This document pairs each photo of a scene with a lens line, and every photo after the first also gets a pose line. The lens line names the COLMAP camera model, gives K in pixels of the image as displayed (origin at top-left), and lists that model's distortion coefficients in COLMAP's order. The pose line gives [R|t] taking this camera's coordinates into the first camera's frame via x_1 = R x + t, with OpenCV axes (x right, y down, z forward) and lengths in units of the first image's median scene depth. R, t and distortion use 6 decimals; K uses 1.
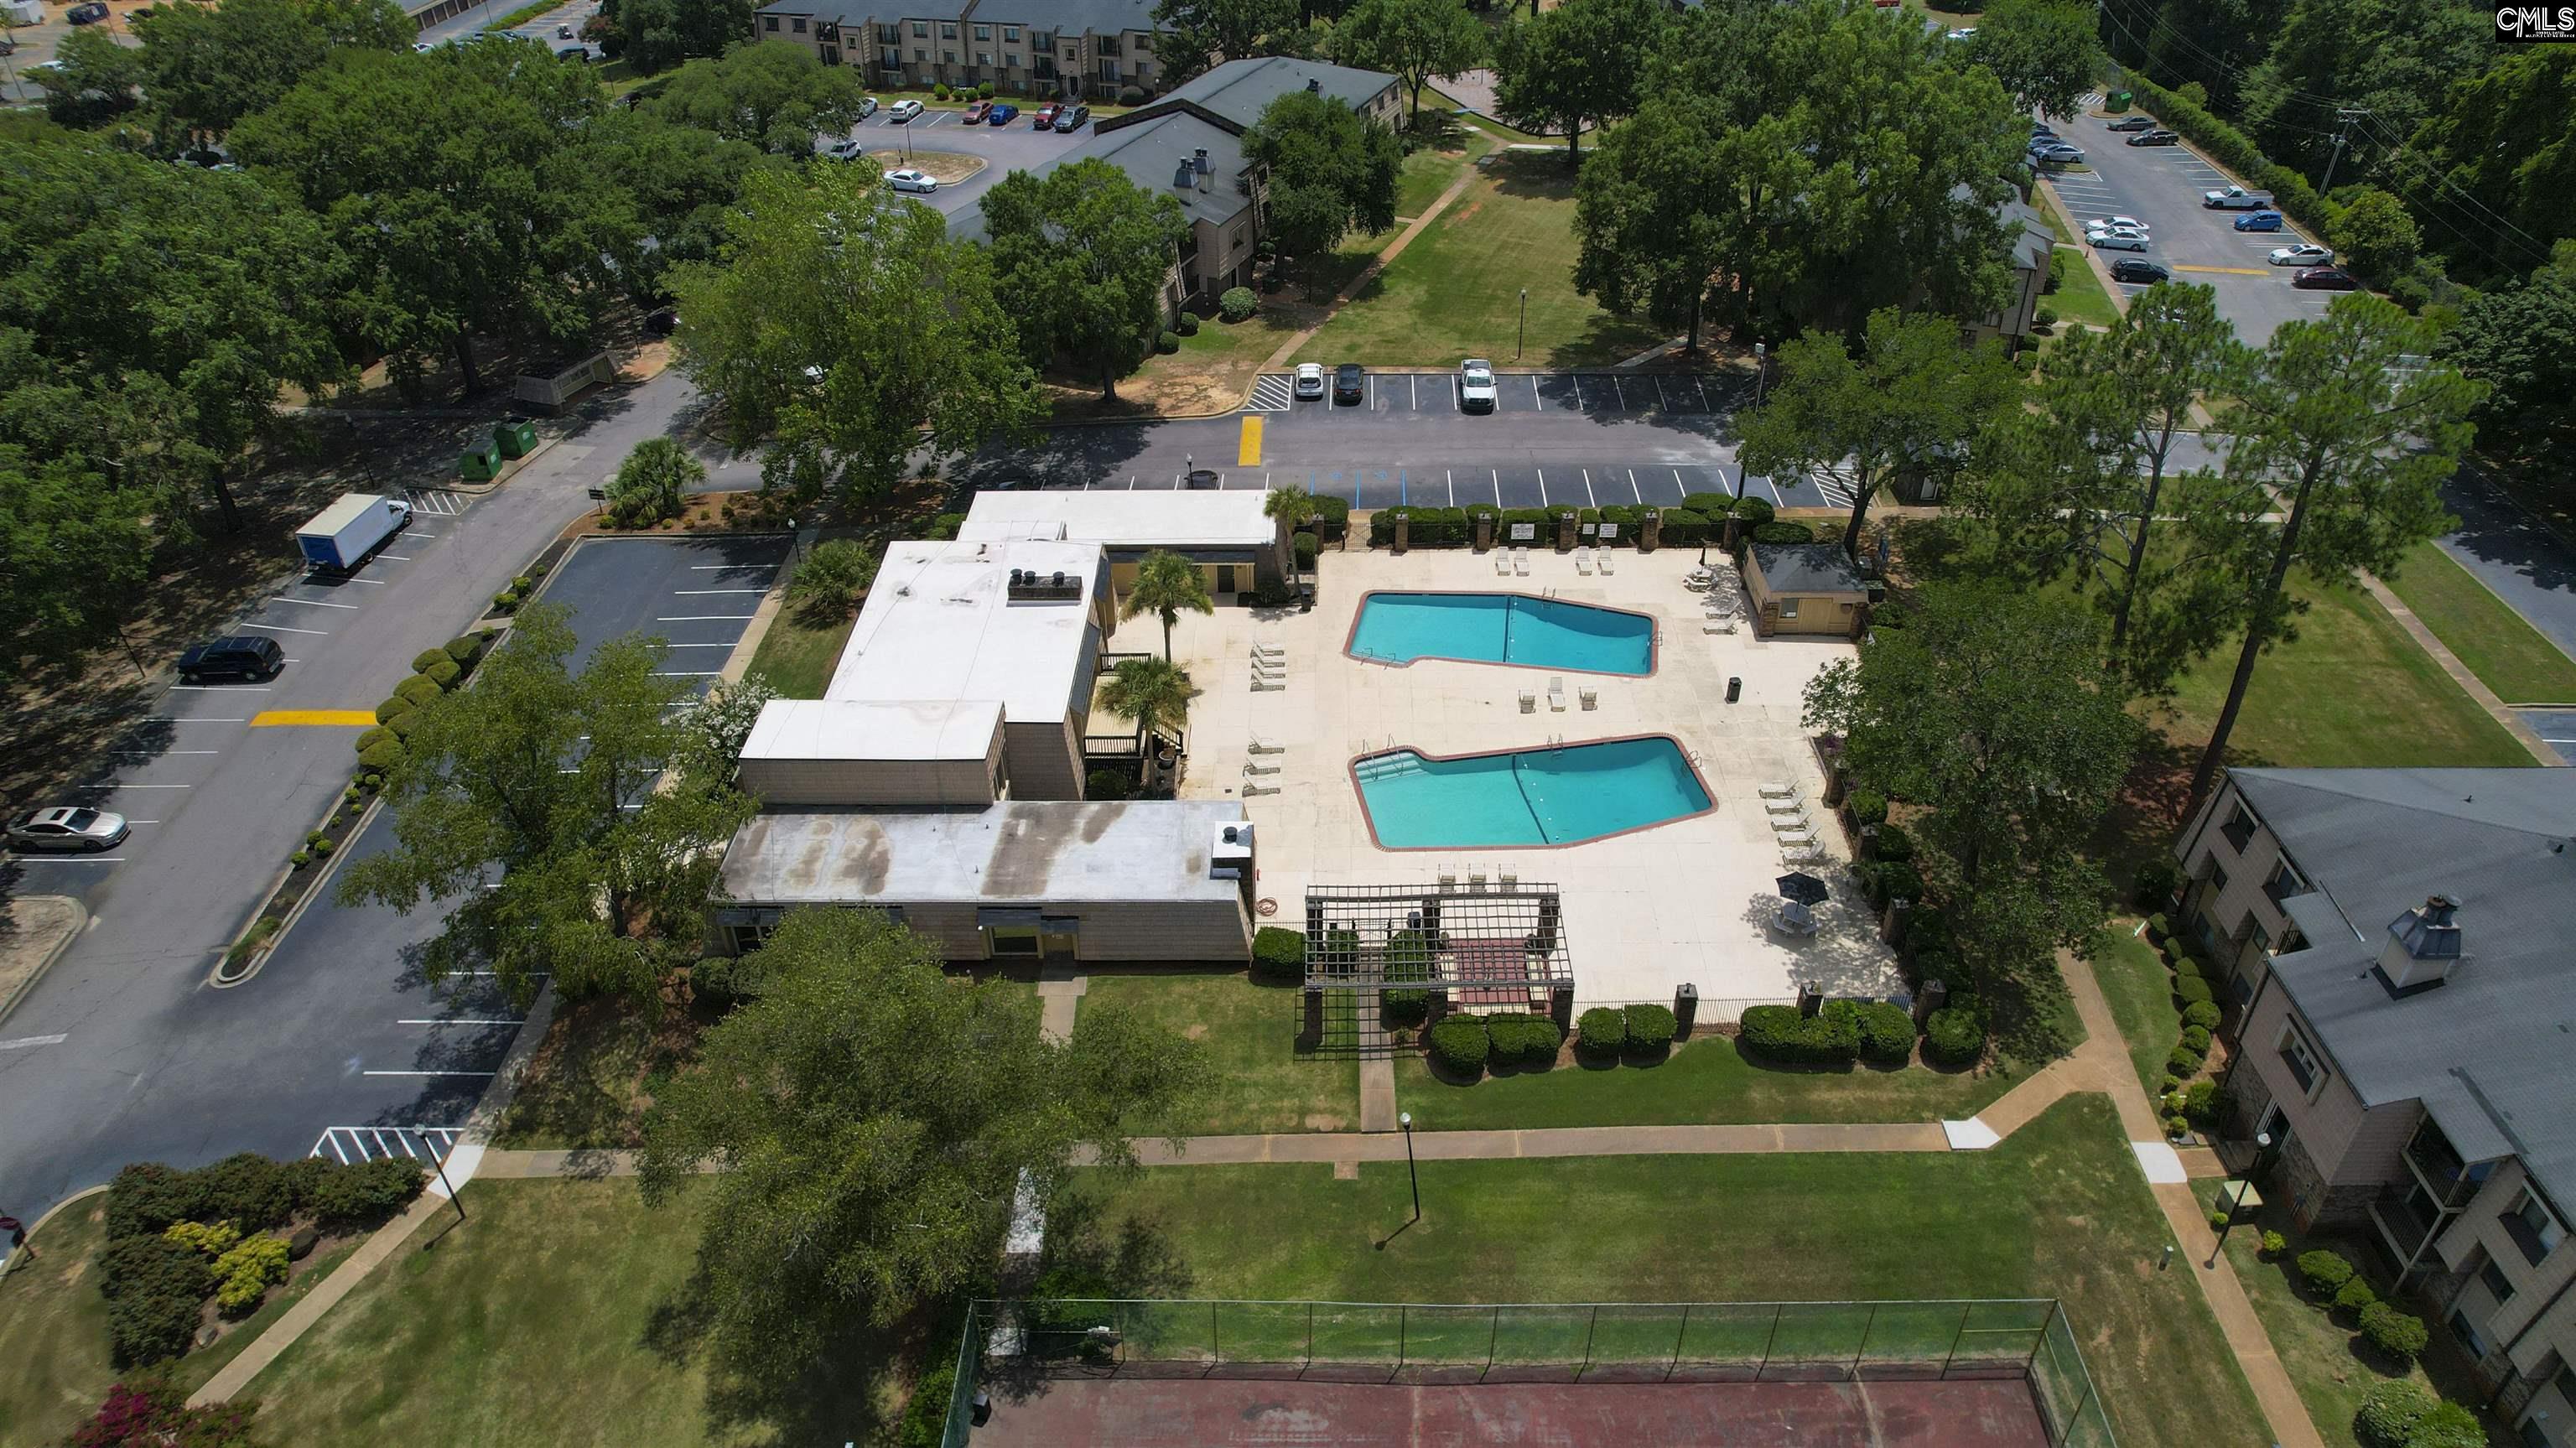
lens RADIAL K [[1650.7, 0, 1303.8], [0, 1650.7, 717.9], [0, 0, 1]] dist [-0.079737, 0.072891]
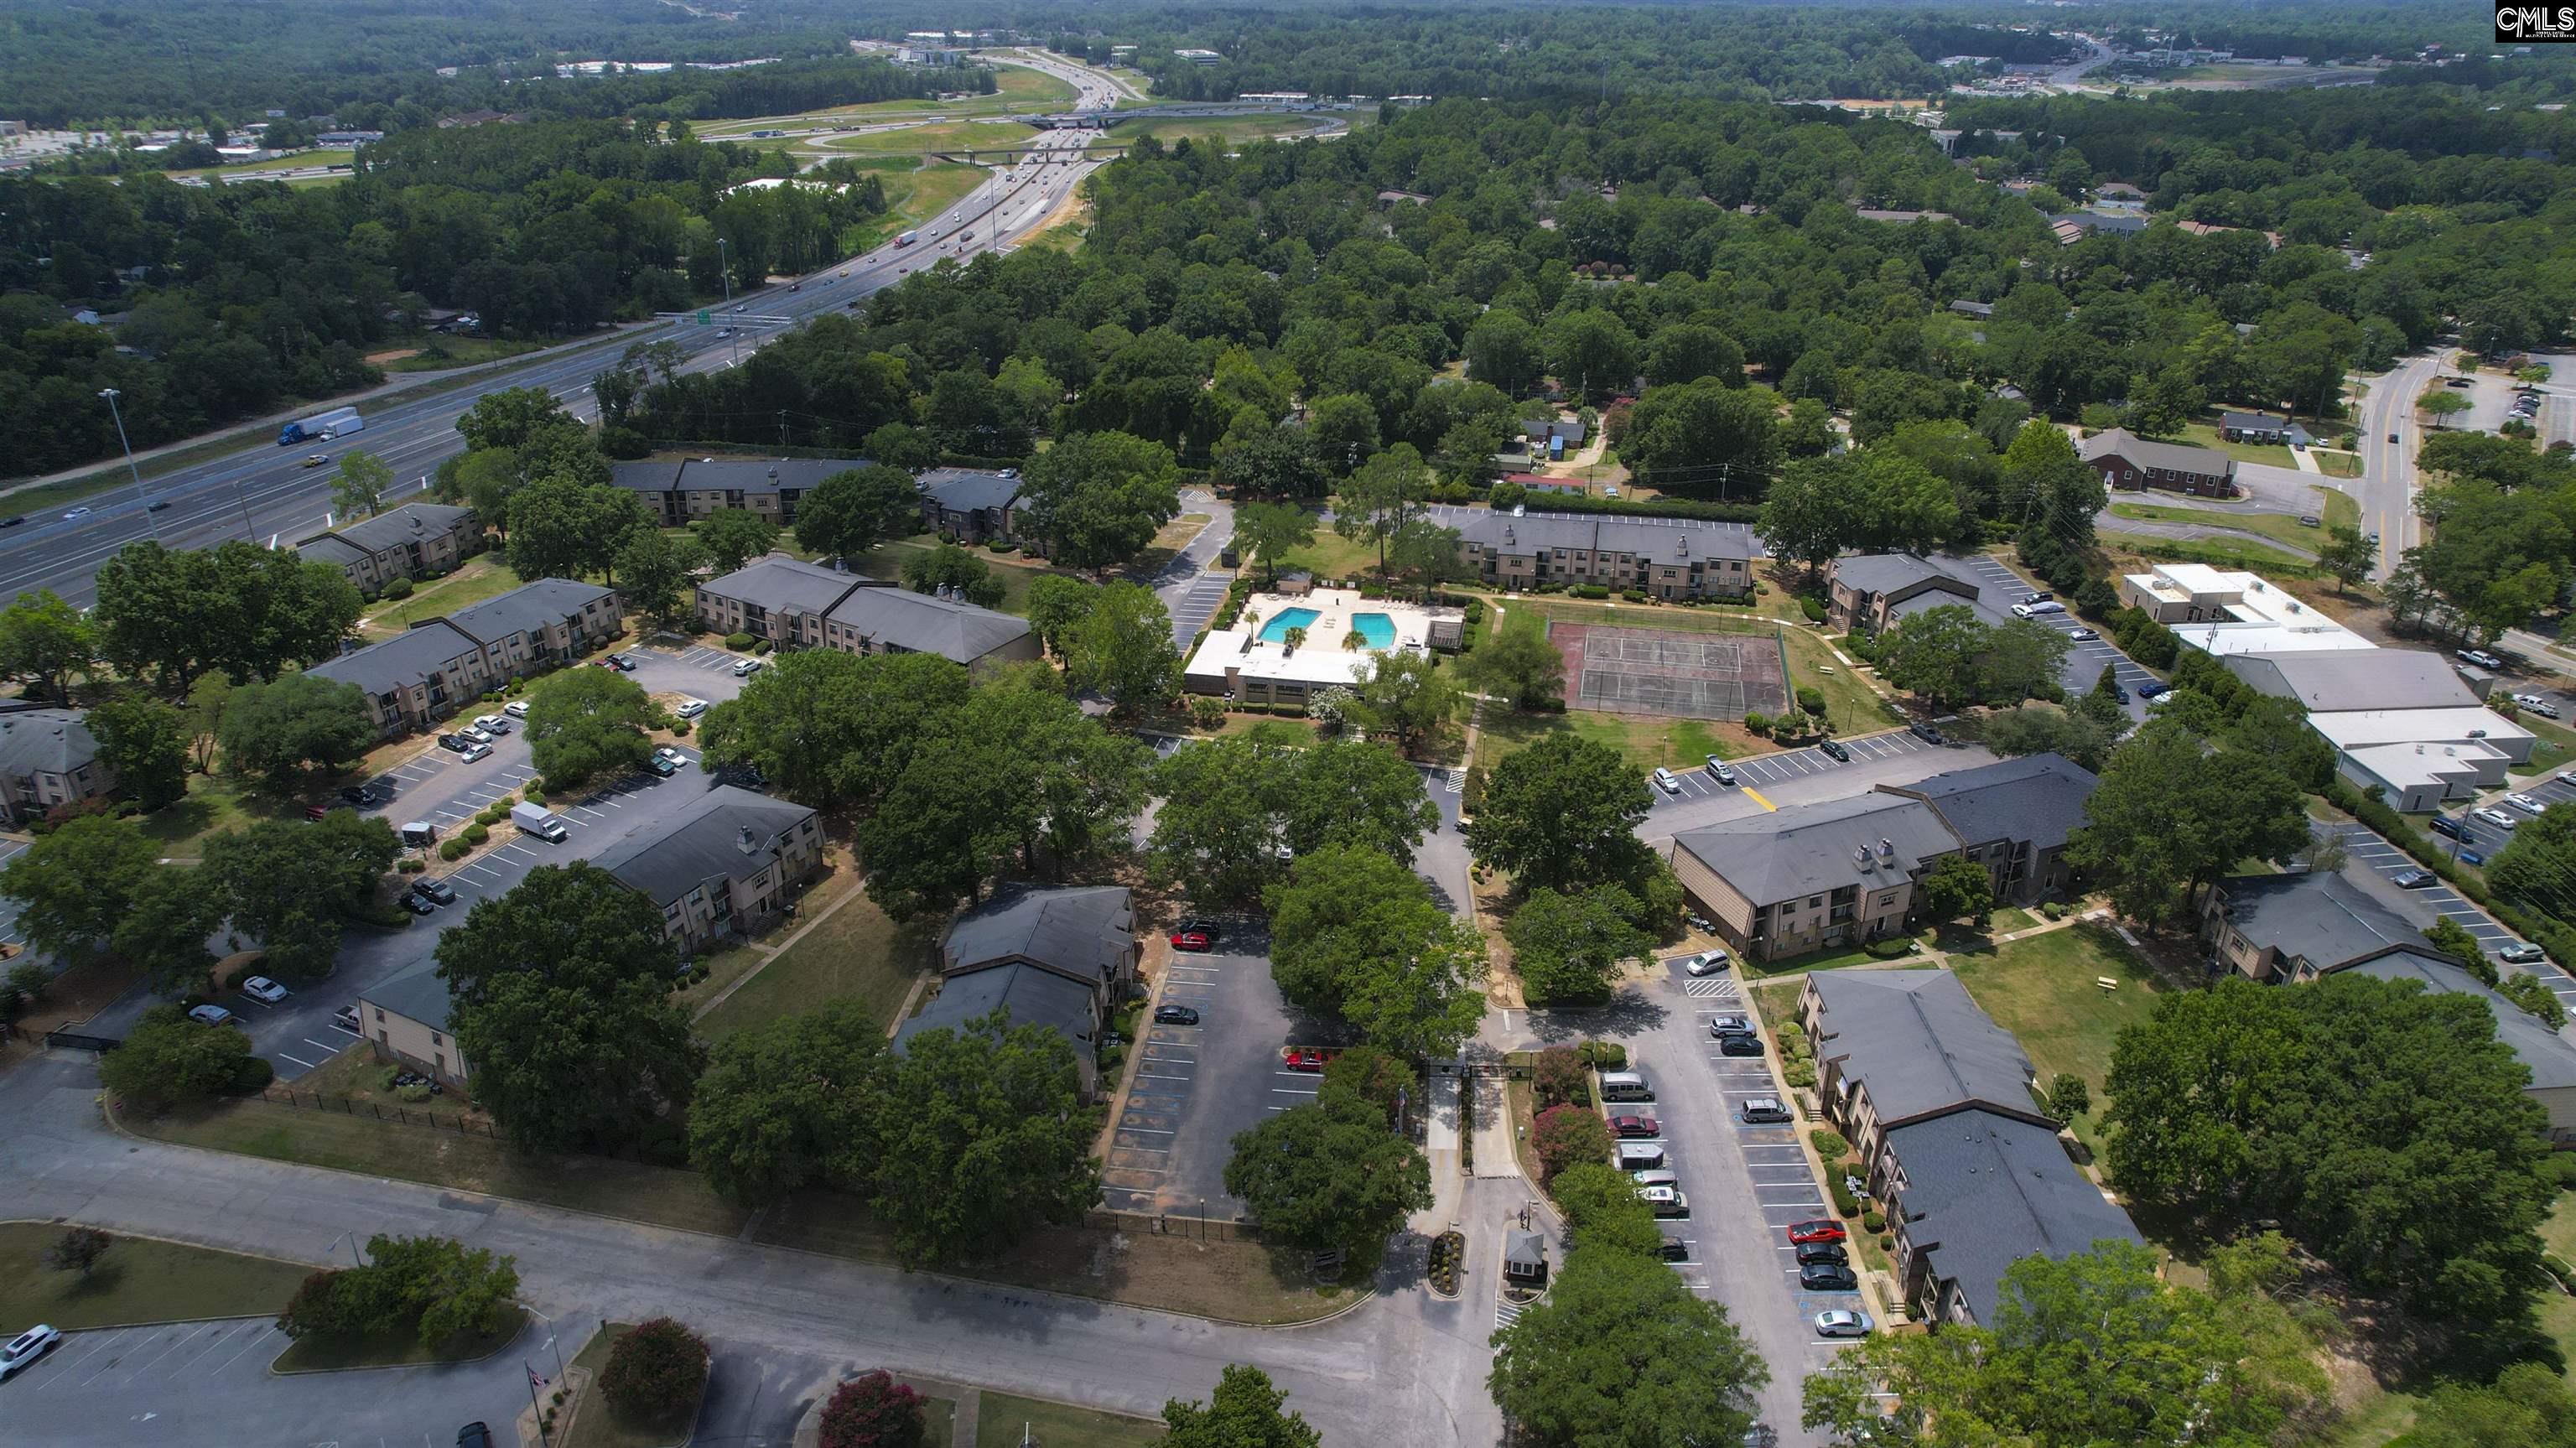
lens RADIAL K [[1665.4, 0, 1288.0], [0, 1665.4, 724.0], [0, 0, 1]] dist [-0.043998, 0.074189]
pose [[0.186027, -0.414515, 0.890826, -2.812652], [0.559747, 0.789850, 0.250640, -0.706040], [-0.807513, 0.452012, 0.378957, -0.127205]]
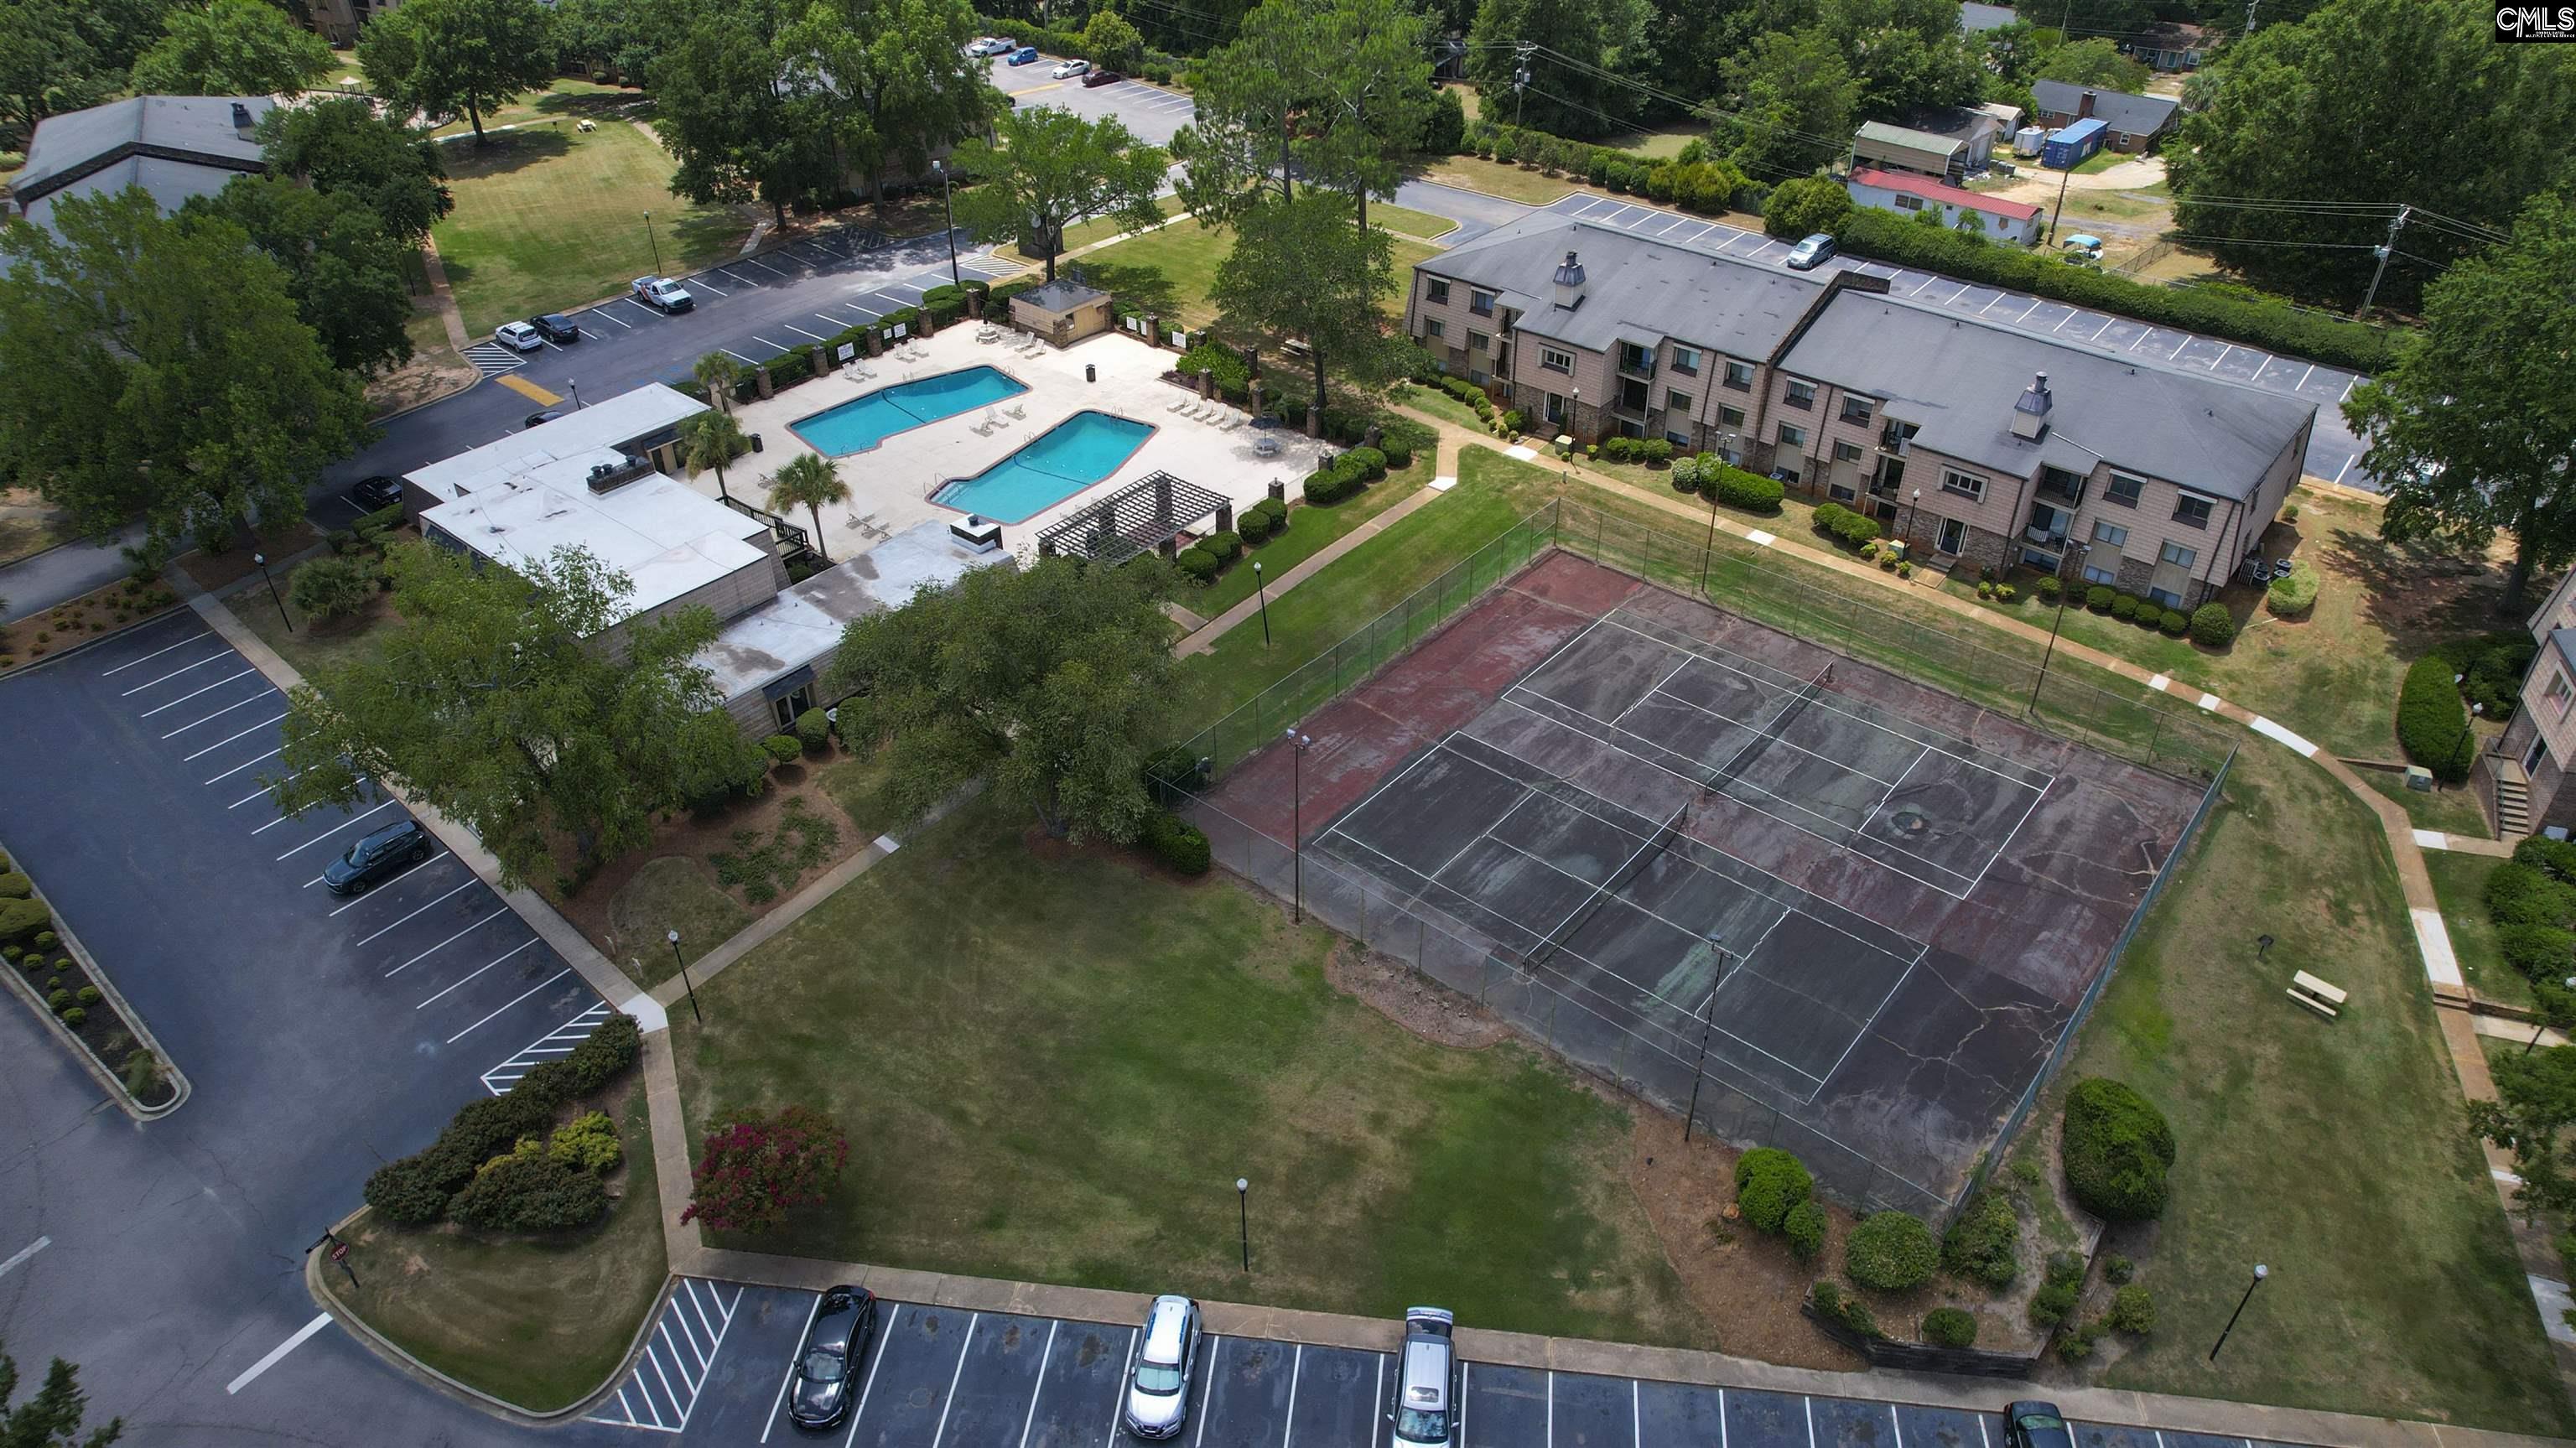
lens RADIAL K [[1650.7, 0, 1303.8], [0, 1650.7, 717.9], [0, 0, 1]] dist [-0.079737, 0.072891]
pose [[0.631393, -0.438541, 0.639550, -0.603861], [0.439370, 0.881891, 0.170948, 0.077065], [-0.638981, 0.173064, 0.749501, -0.105387]]
